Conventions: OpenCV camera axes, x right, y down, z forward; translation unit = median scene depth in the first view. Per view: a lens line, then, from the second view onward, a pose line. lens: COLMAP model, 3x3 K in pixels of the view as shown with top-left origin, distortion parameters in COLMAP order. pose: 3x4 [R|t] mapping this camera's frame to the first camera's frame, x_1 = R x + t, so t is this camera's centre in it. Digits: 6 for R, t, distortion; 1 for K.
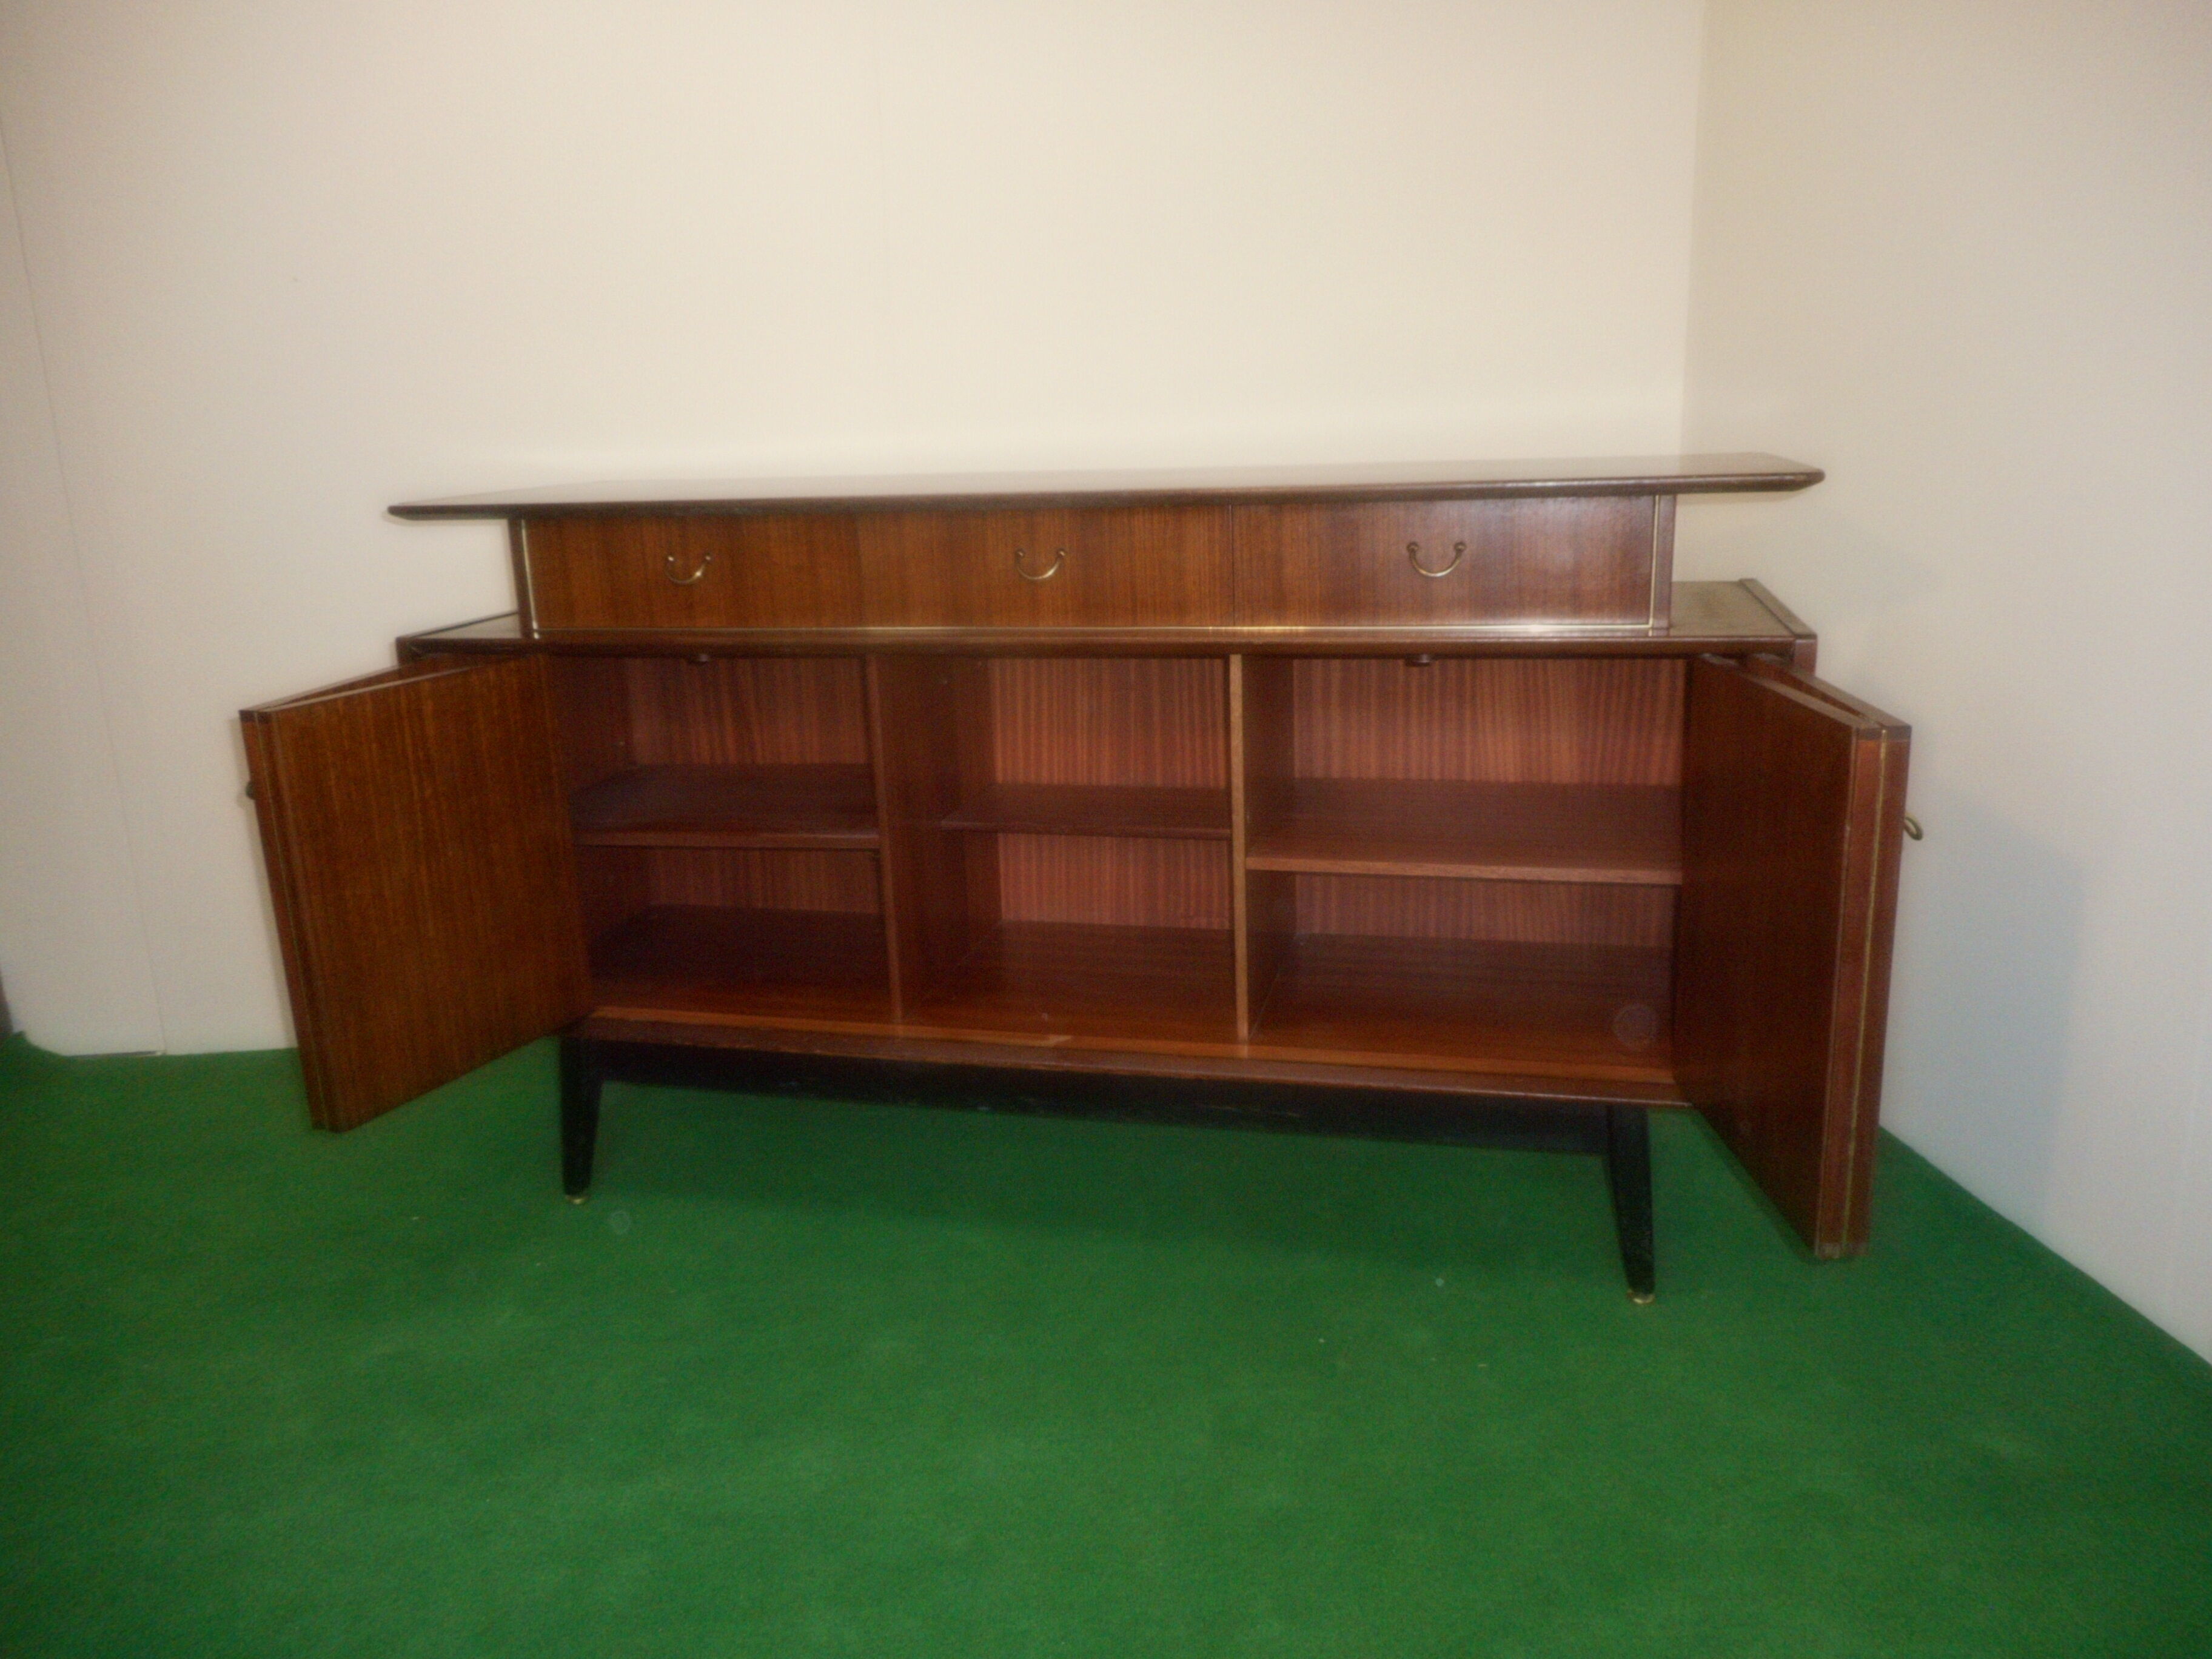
lens RADIAL K [[1670.5, 0, 1110.7], [0, 1670.5, 828.4], [0, 0, 1]] dist [0.001904, -0.019761]
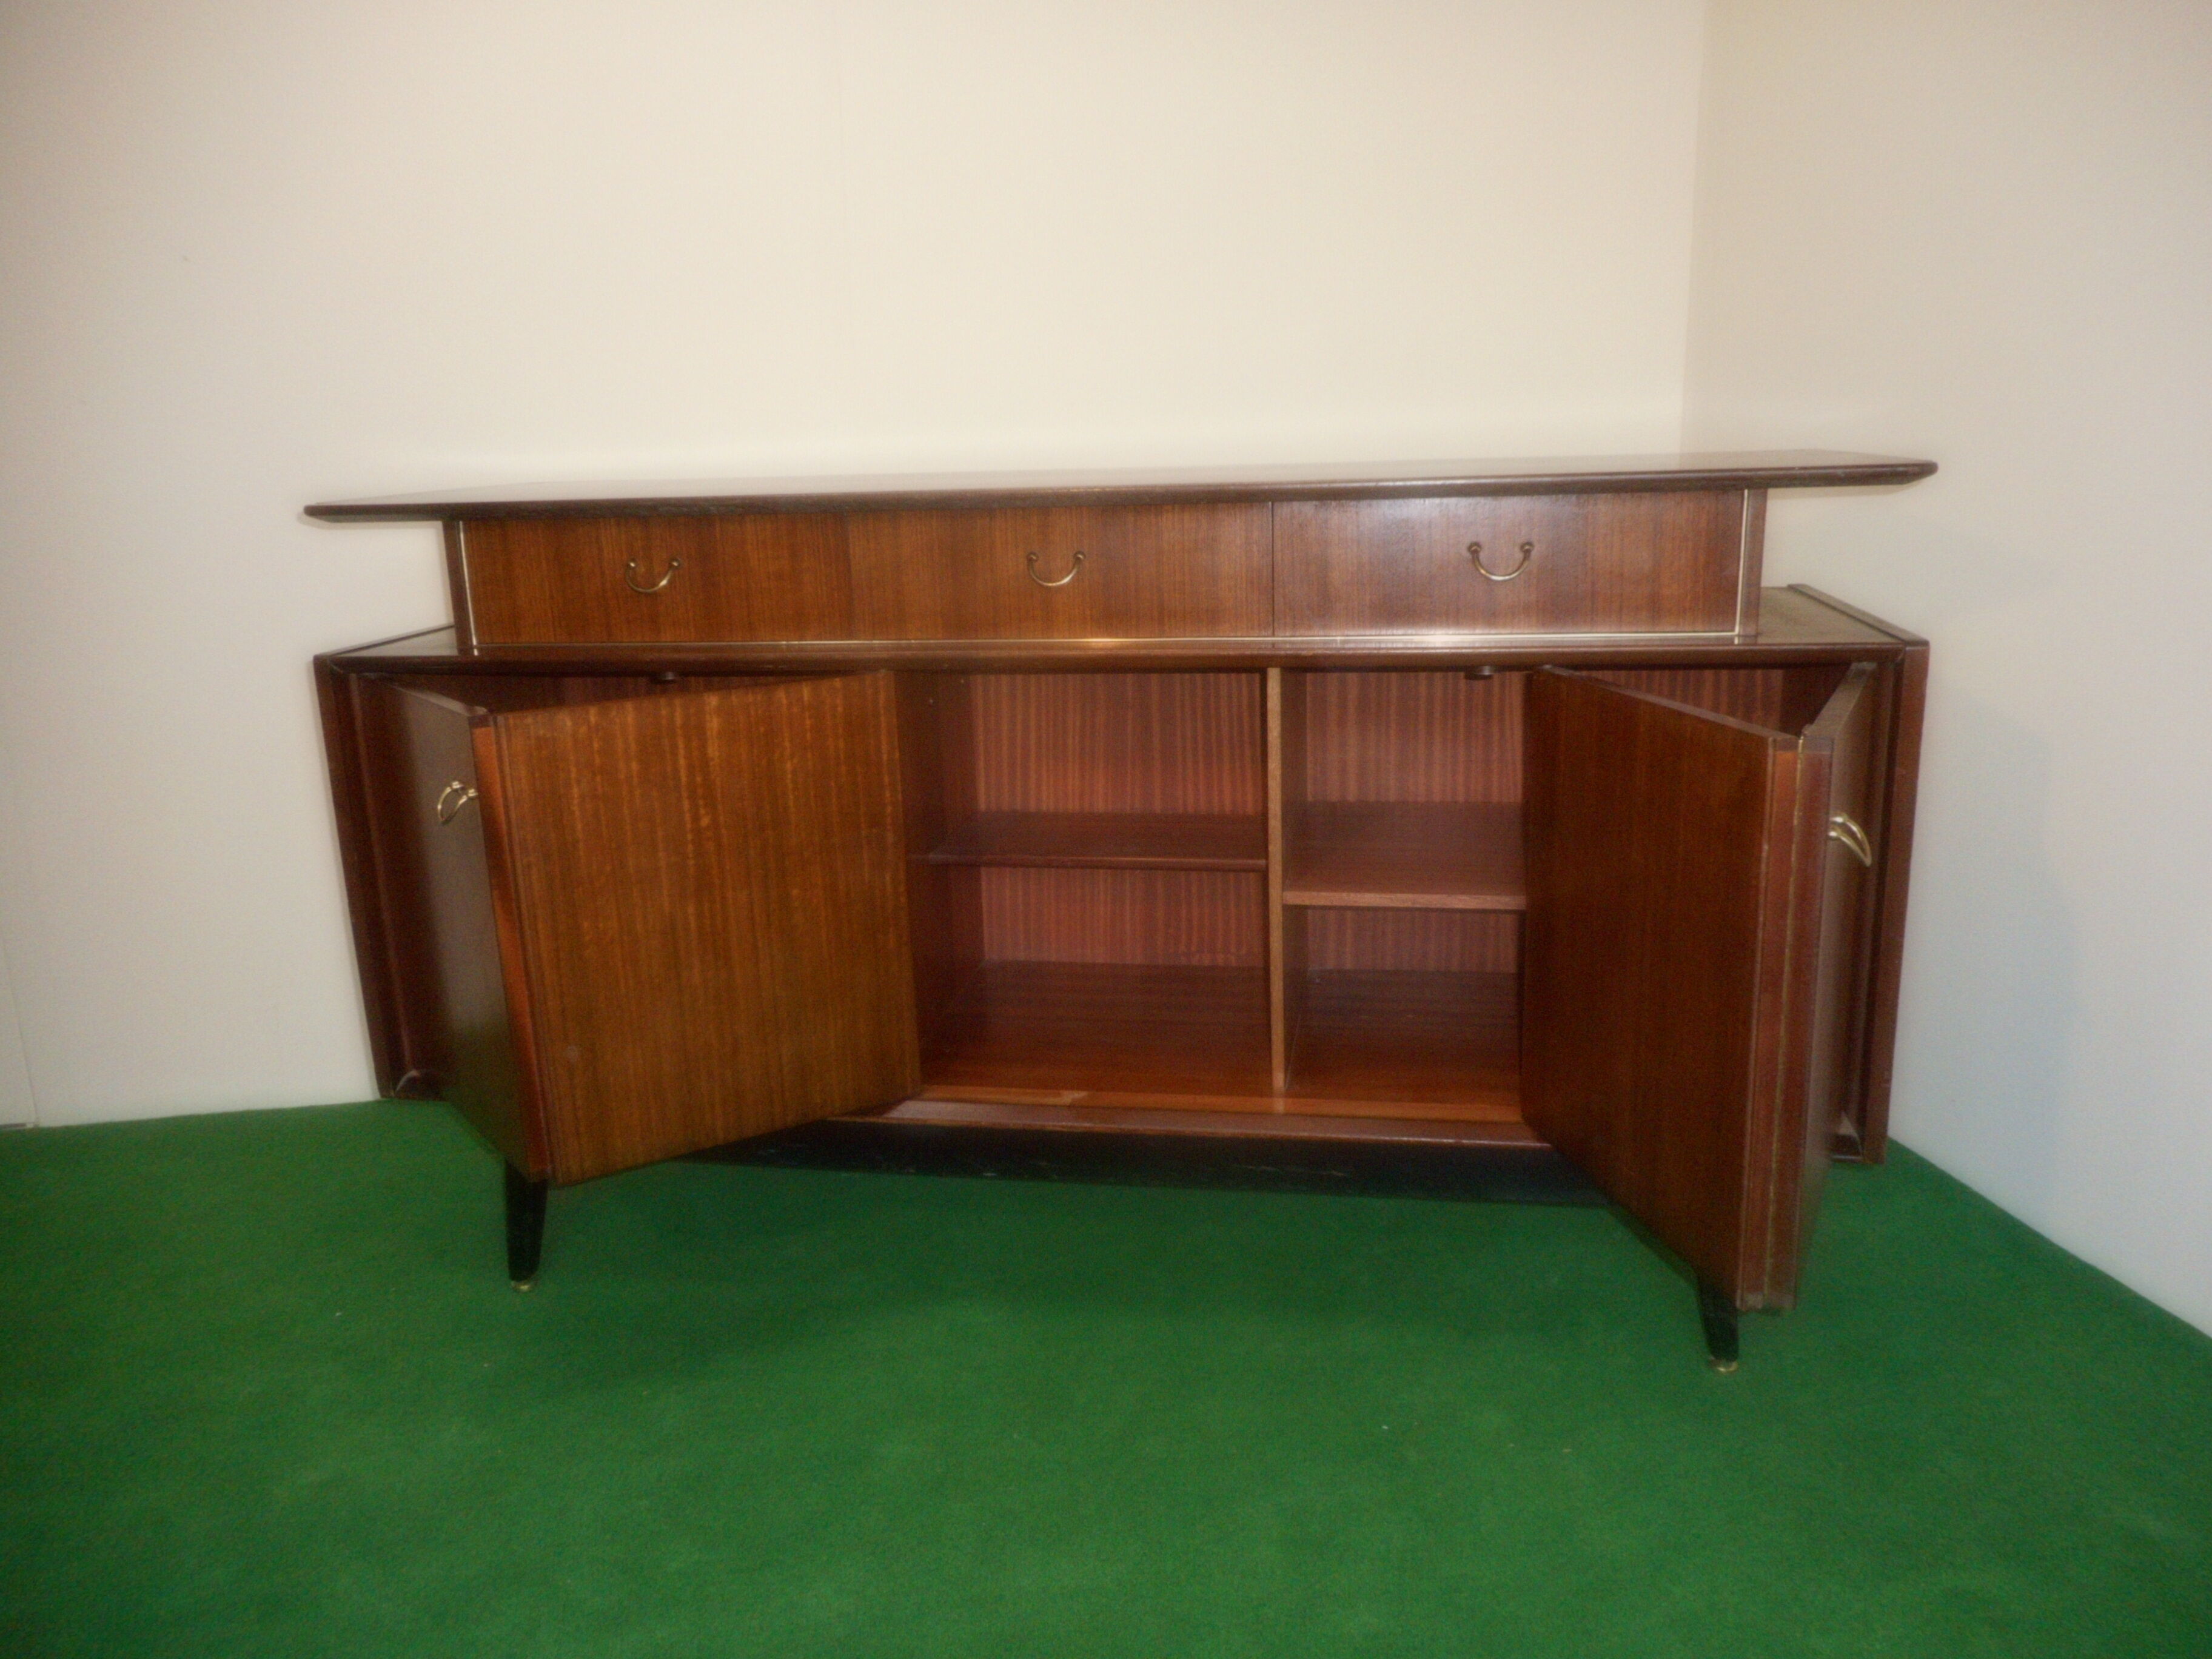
lens RADIAL K [[1670.5, 0, 1107.8], [0, 1670.5, 828.7], [0, 0, 1]] dist [0.001904, -0.019761]
pose [[0.997681, -0.013322, 0.066746, -0.073112], [0.014108, 0.999836, -0.011317, -0.007536], [-0.066584, 0.012232, 0.997706, 0.099249]]
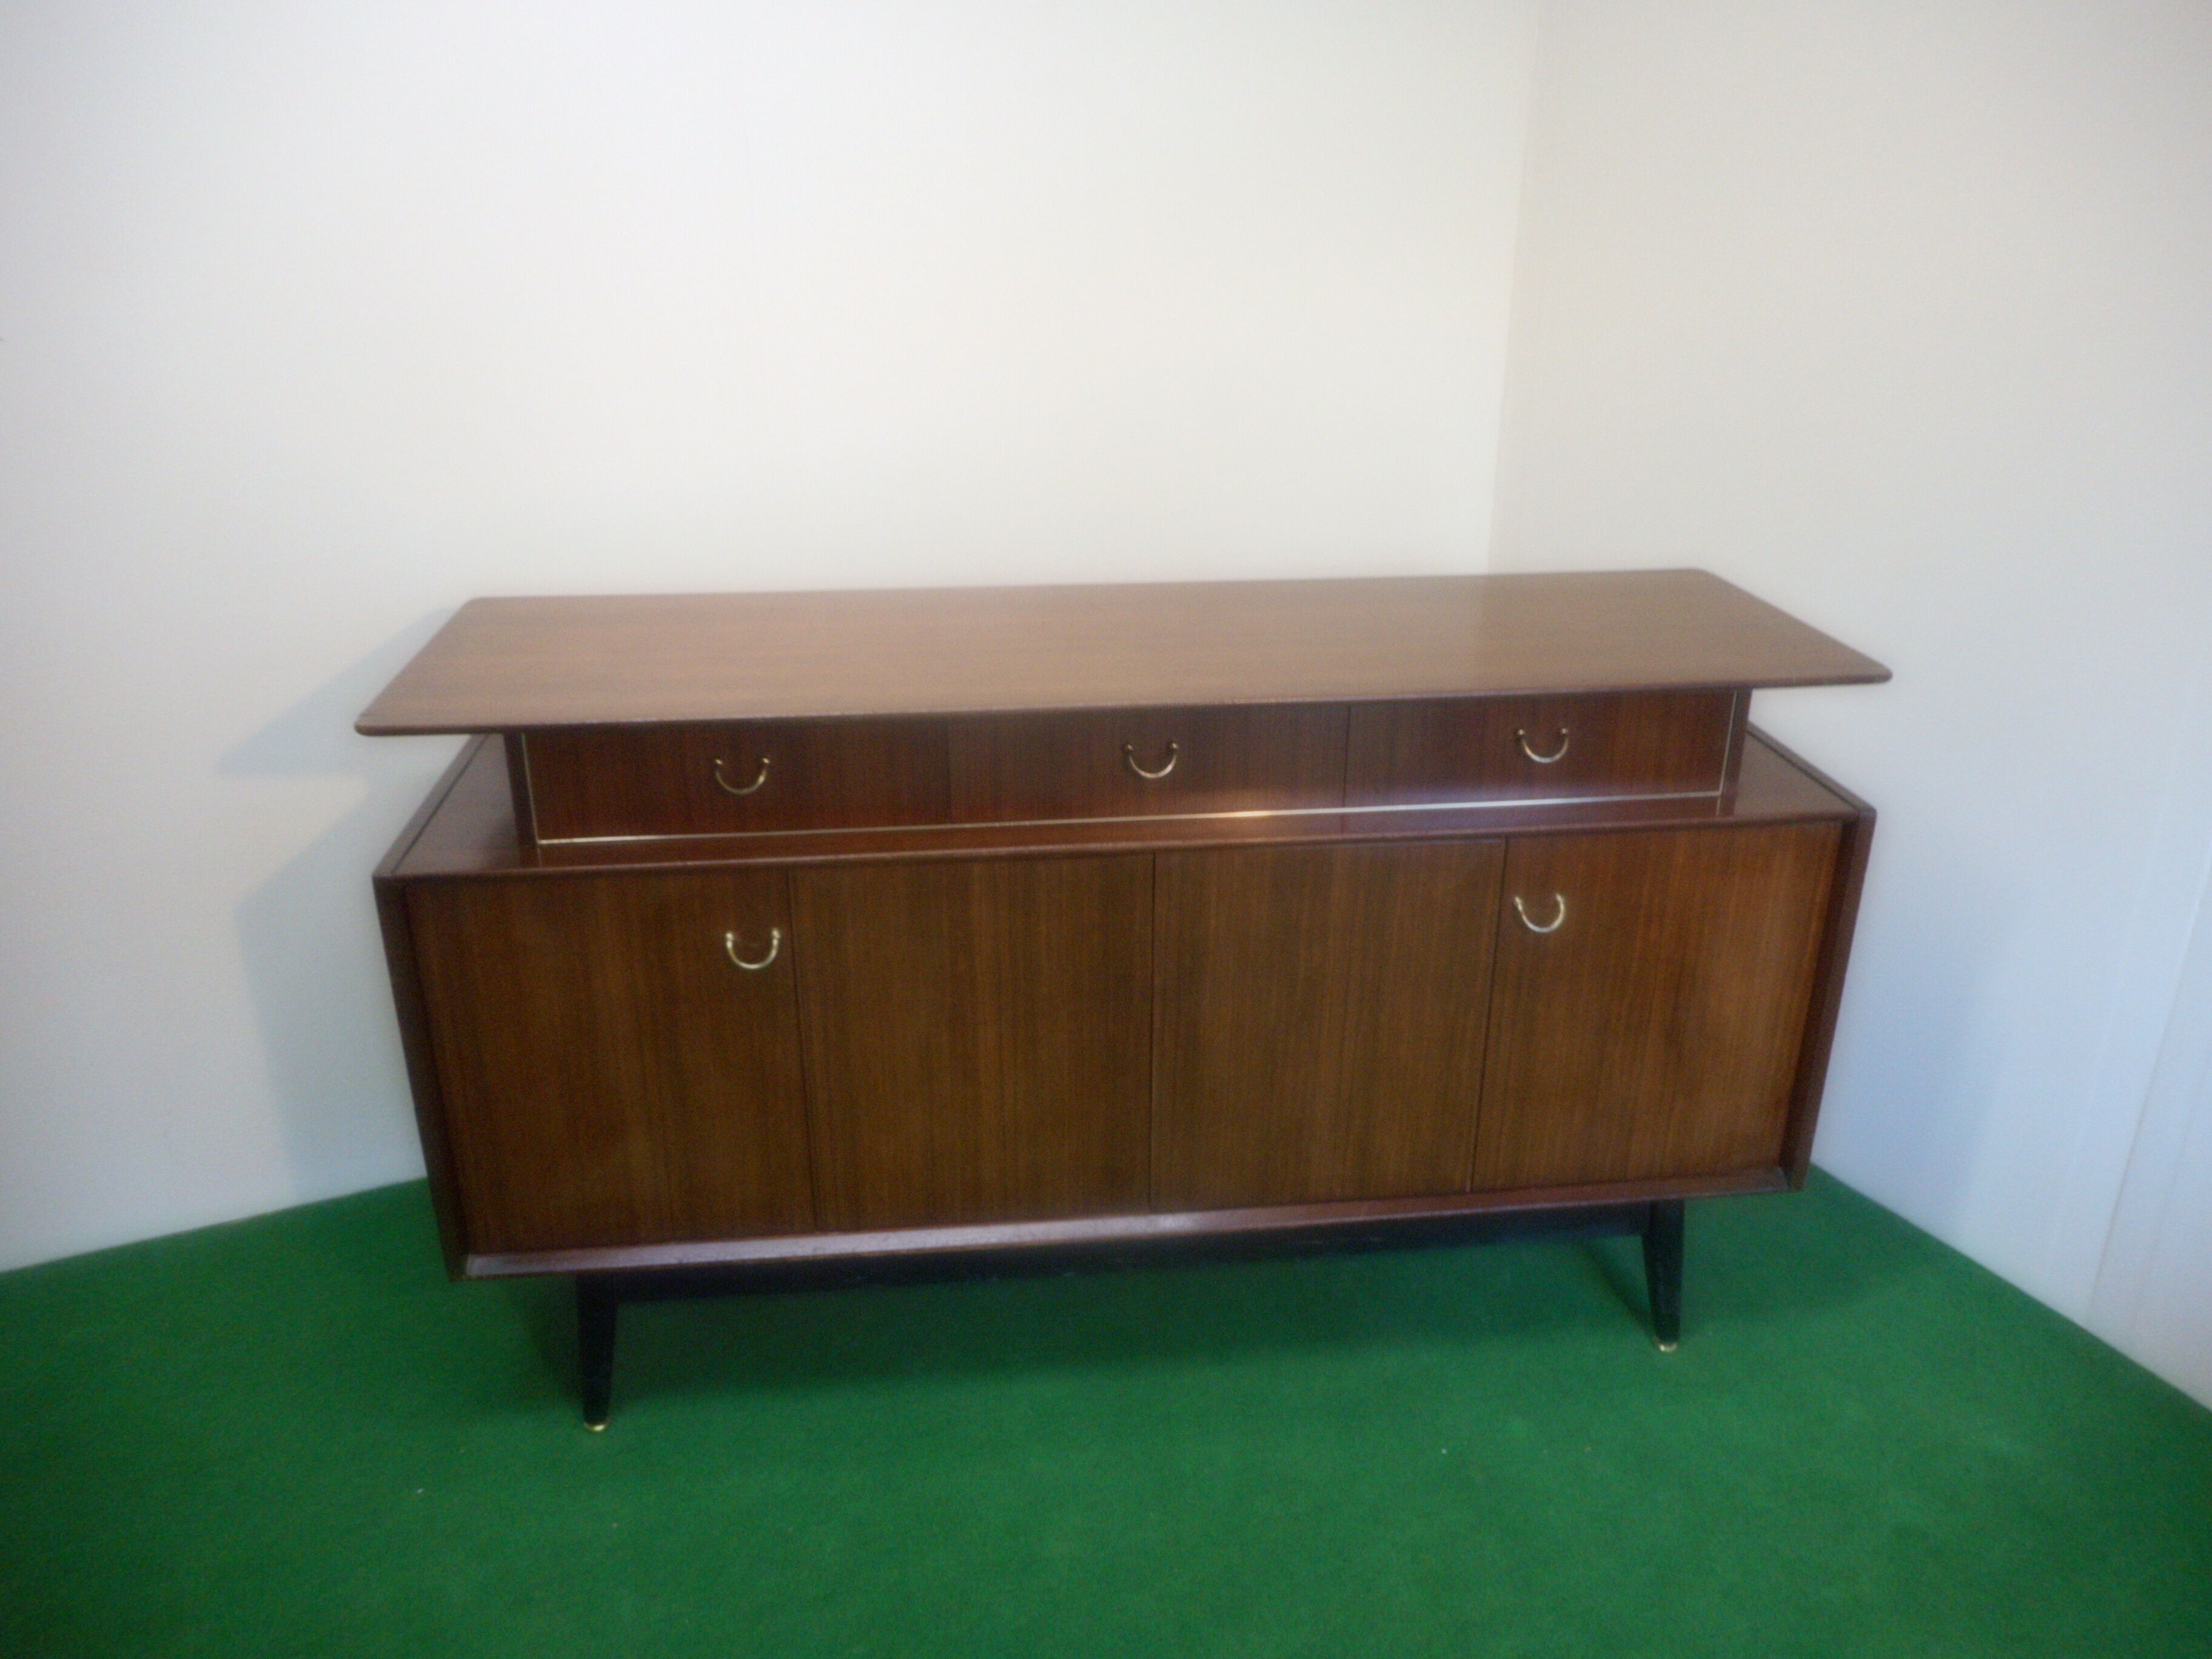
lens RADIAL K [[1670.5, 0, 1094.3], [0, 1670.5, 832.0], [0, 0, 1]] dist [0.001904, -0.019761]
pose [[0.934564, -0.103312, 0.340466, -0.385744], [0.053126, 0.986707, 0.153579, -0.251848], [-0.351807, -0.125442, 0.927629, 0.110571]]
